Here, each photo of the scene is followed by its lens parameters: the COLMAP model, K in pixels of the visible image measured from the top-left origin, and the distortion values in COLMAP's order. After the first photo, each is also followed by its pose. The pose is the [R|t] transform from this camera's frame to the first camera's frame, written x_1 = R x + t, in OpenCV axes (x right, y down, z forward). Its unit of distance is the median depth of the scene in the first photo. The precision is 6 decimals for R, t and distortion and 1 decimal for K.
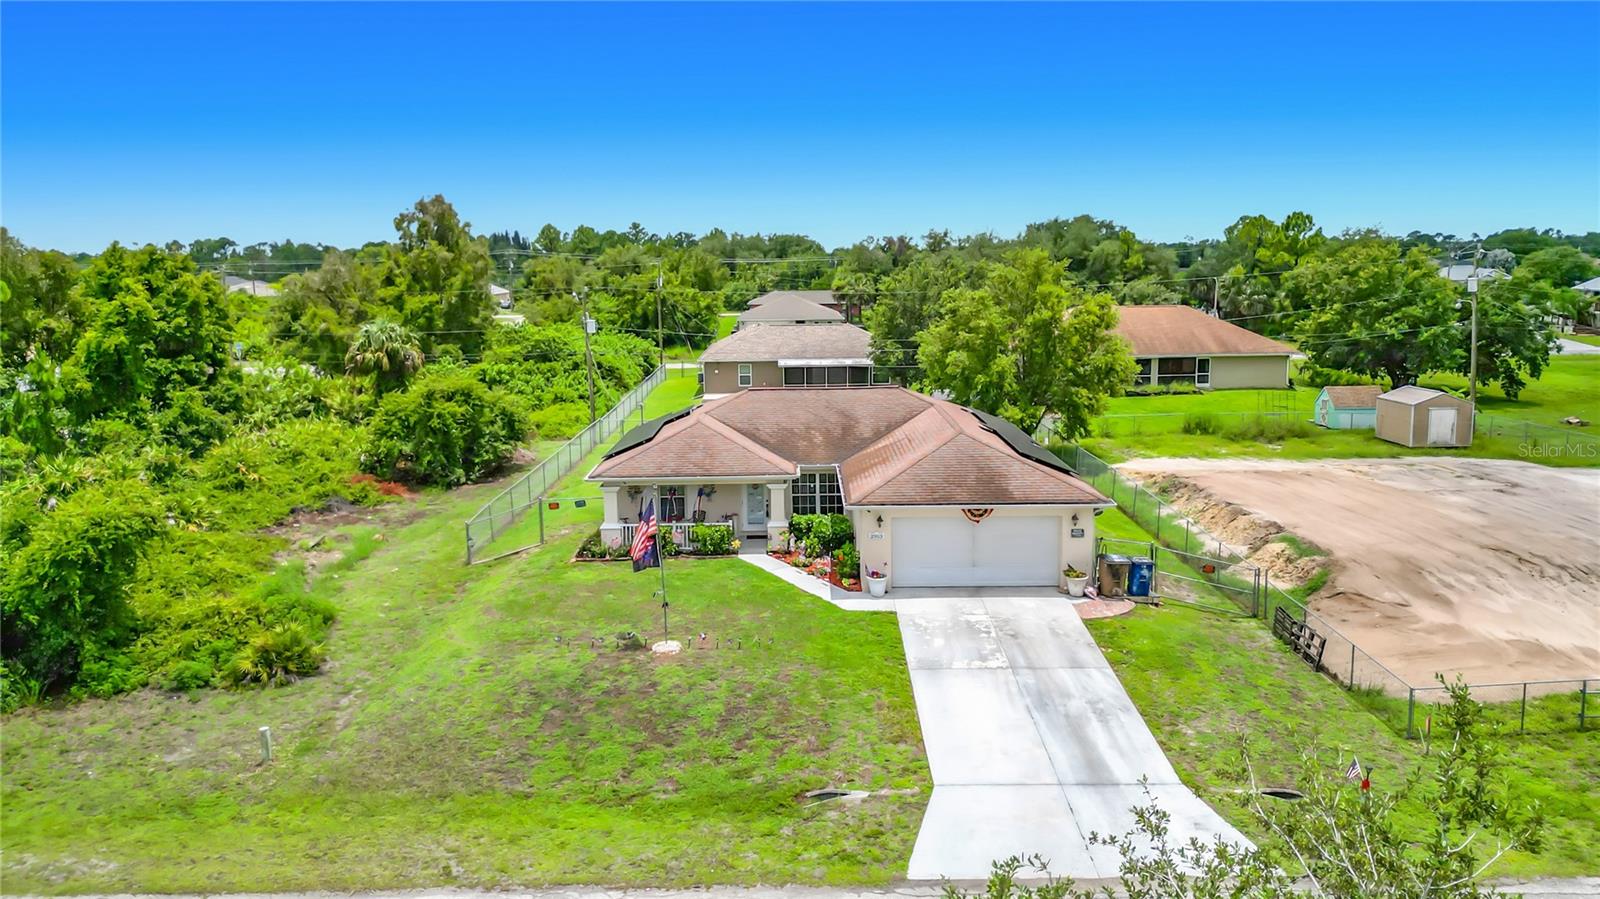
lens RADIAL K [[1136.8, 0, 794.4], [0, 1136.8, 441.6], [0, 0, 1]] dist [0.057448, -0.071617]
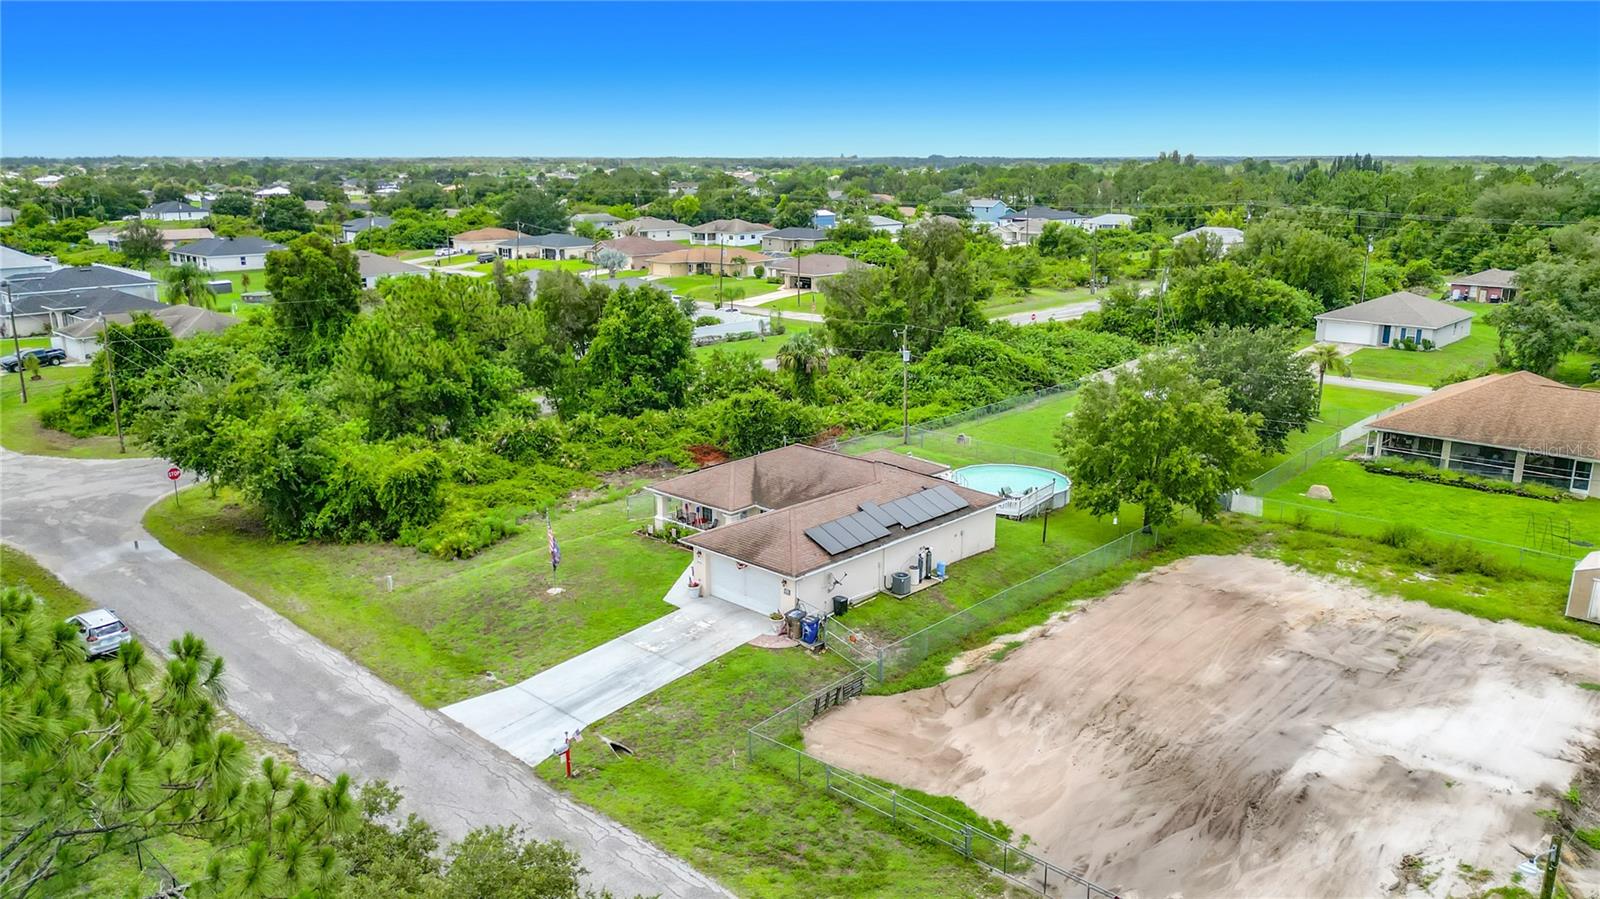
lens RADIAL K [[1148.9, 0, 794.7], [0, 1148.9, 454.2], [0, 0, 1]] dist [0.053847, -0.091958]
pose [[0.725439, 0.183541, -0.663364, 1.260544], [-0.119963, 0.982754, 0.140722, -0.324169], [0.677752, -0.022506, 0.734946, -0.122466]]
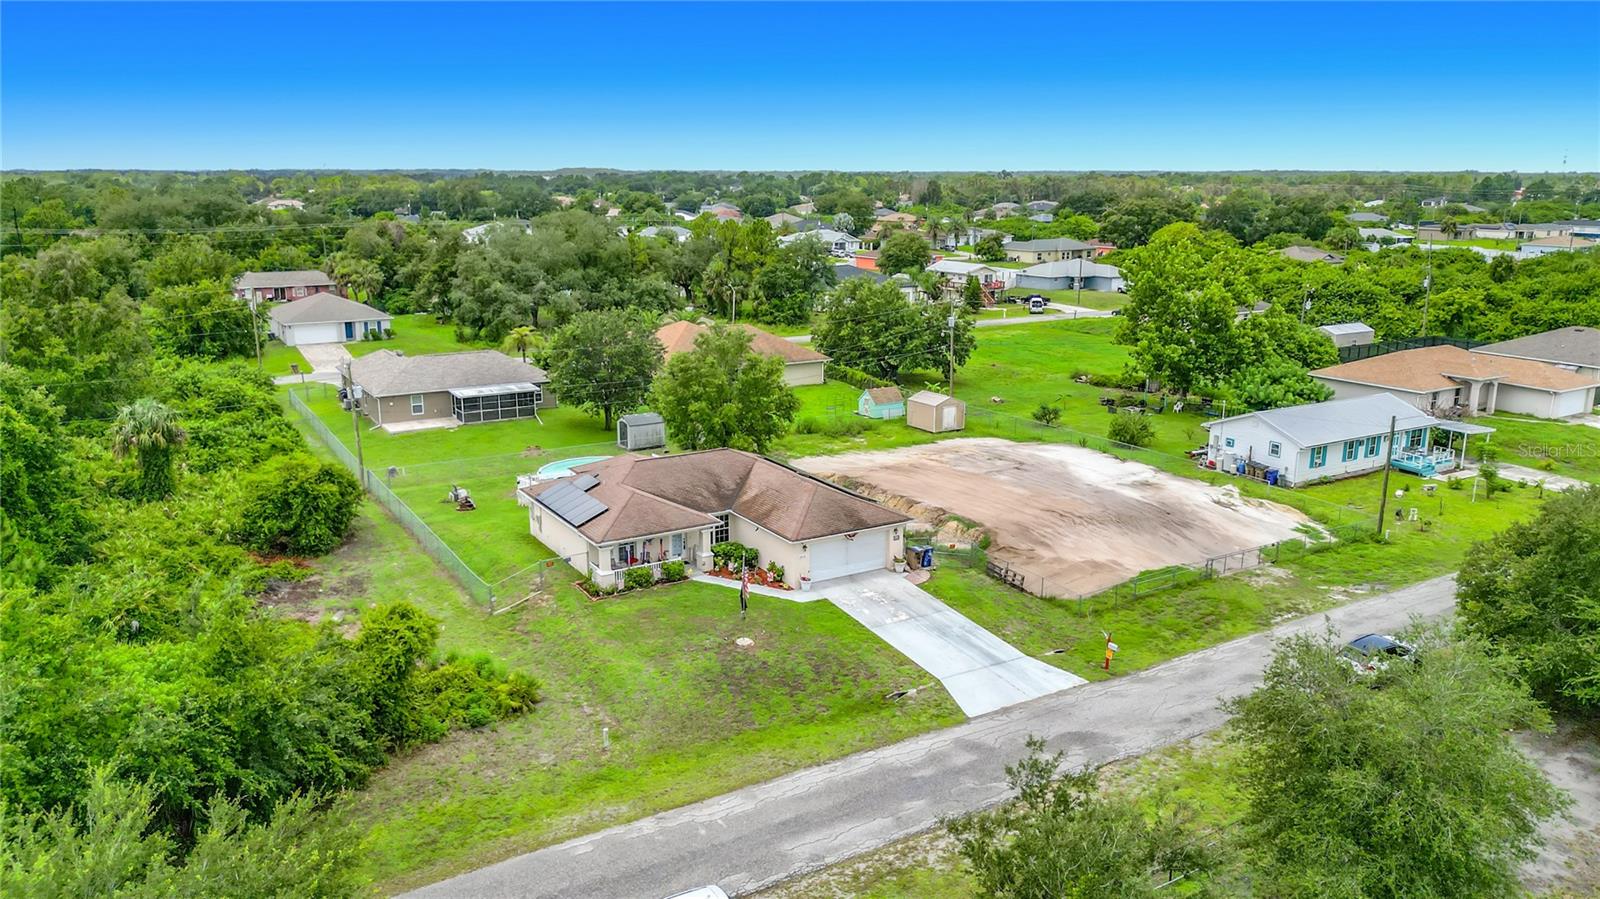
lens RADIAL K [[1153.6, 0, 787.6], [0, 1153.6, 449.7], [0, 0, 1]] dist [0.059101, -0.111100]
pose [[0.857611, -0.105981, 0.503261, -0.818779], [0.070404, 0.993518, 0.089248, -0.237839], [-0.509458, -0.041108, 0.859513, -0.488416]]
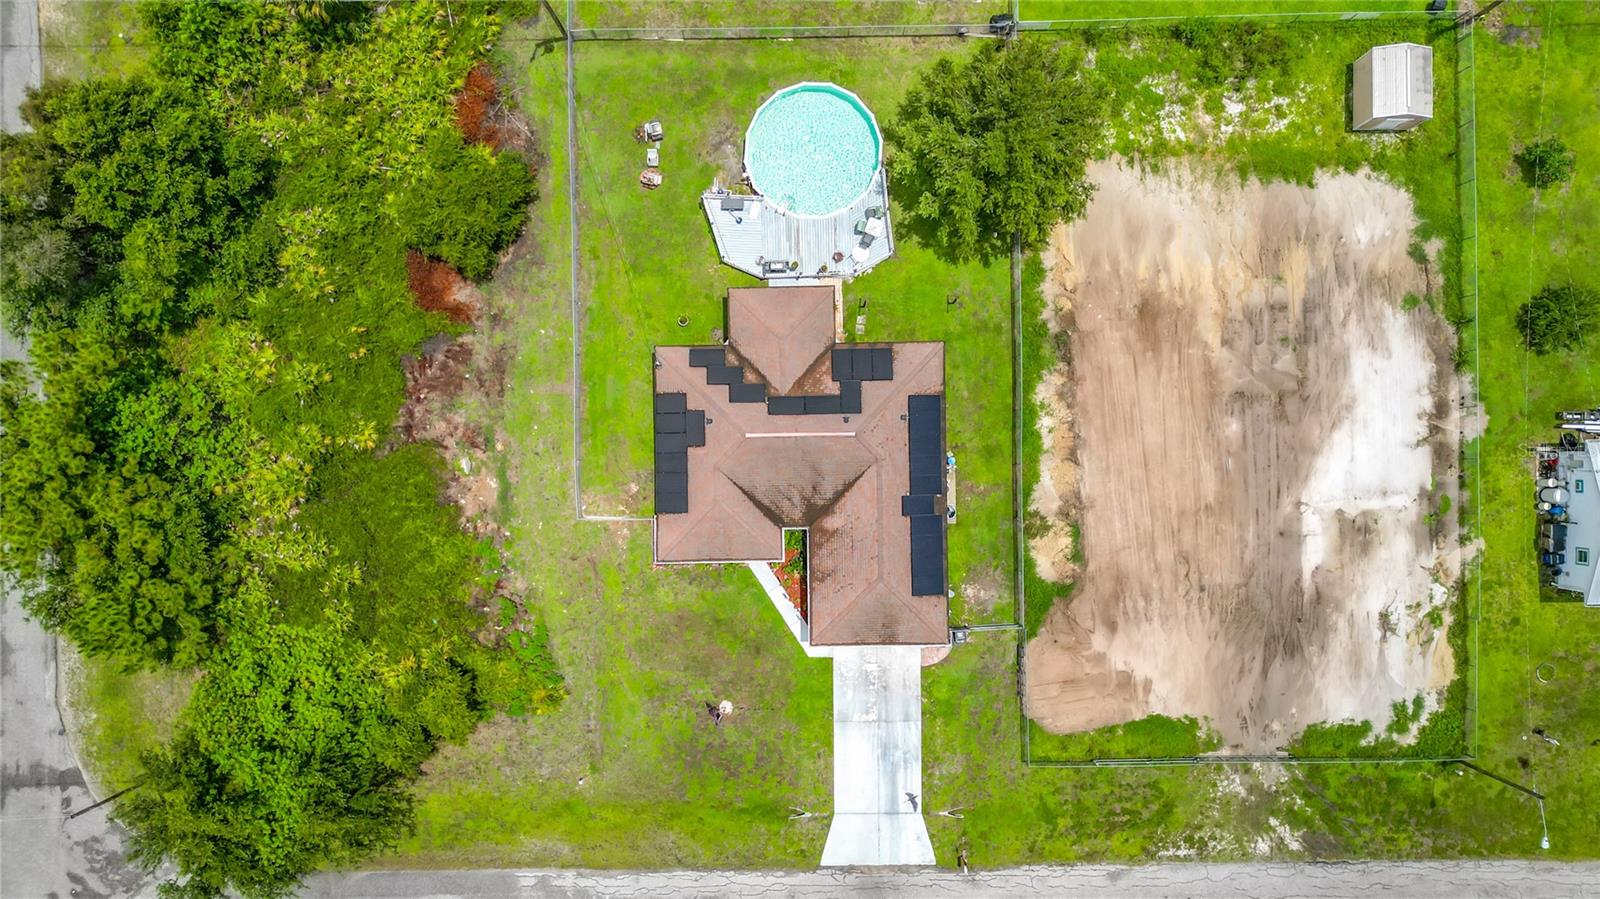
lens RADIAL K [[1095.7, 0, 800.0], [0, 1095.7, 449.5], [0, 0, 1]] dist [0.031313, -0.001785]
pose [[0.999877, -0.013113, 0.008602, 0.017835], [-0.006407, 0.159075, 0.987246, -1.793197], [-0.014315, -0.987179, 0.158971, 1.030399]]
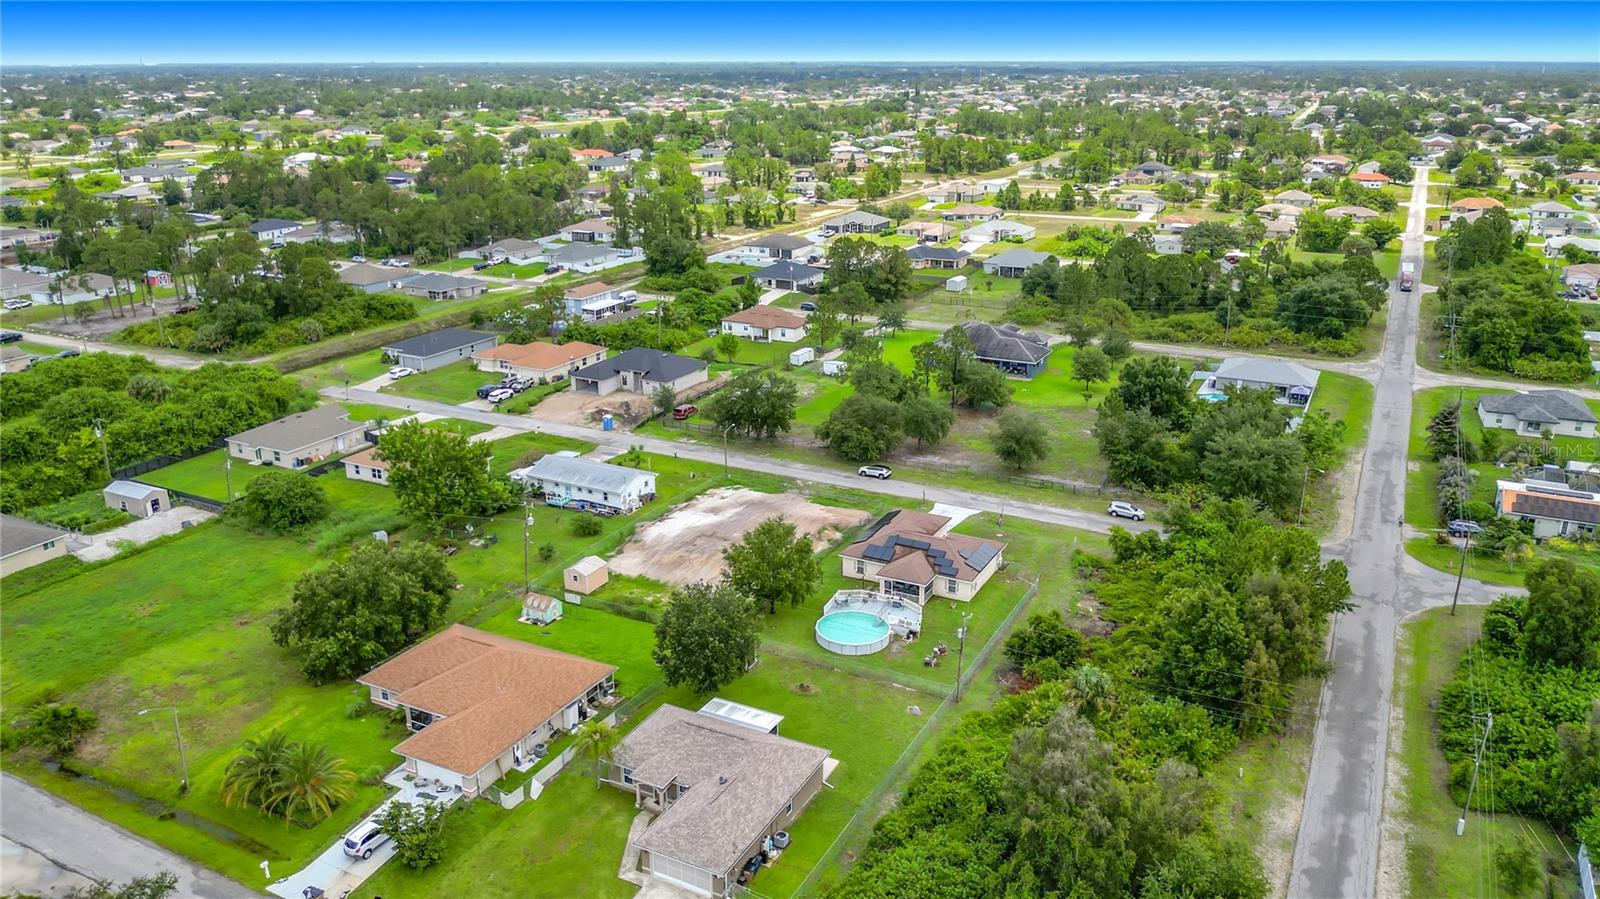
lens RADIAL K [[1147.8, 0, 792.3], [0, 1147.8, 458.4], [0, 0, 1]] dist [0.060178, -0.104732]
pose [[-0.885945, -0.136194, 0.443343, -1.295015], [0.087639, 0.889530, 0.448393, -2.121325], [-0.455436, 0.436105, -0.776138, 4.510152]]
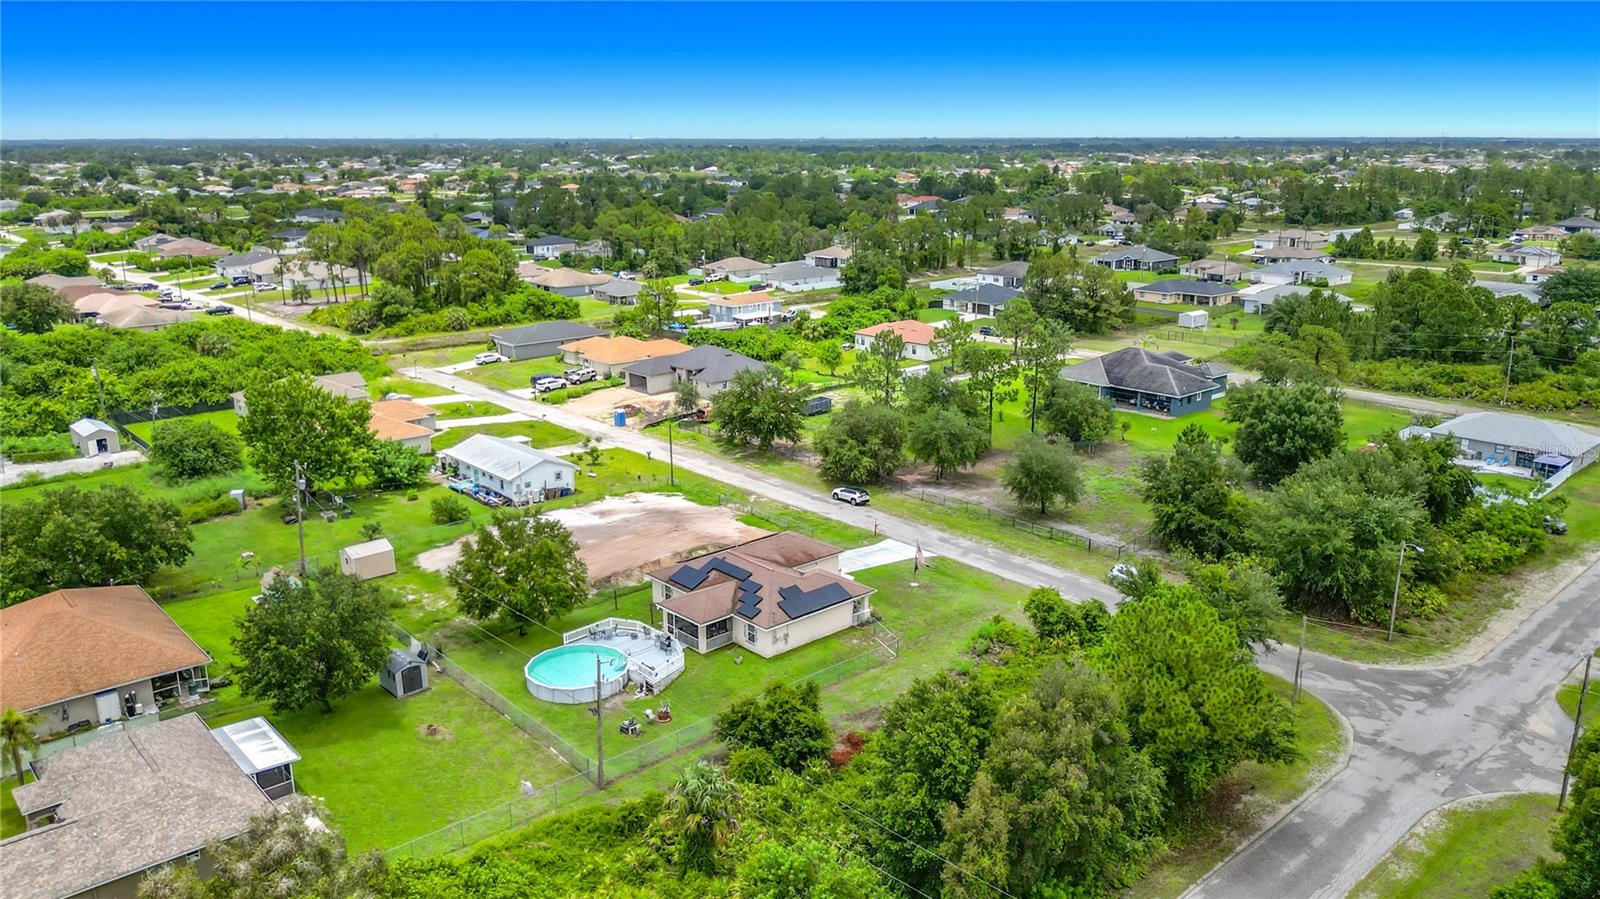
lens RADIAL K [[1147.8, 0, 792.3], [0, 1147.8, 458.4], [0, 0, 1]] dist [0.060178, -0.104732]
pose [[-0.668288, -0.185326, 0.720448, -2.080190], [0.129184, 0.924844, 0.357735, -1.327639], [-0.732600, 0.332140, -0.594122, 2.894655]]
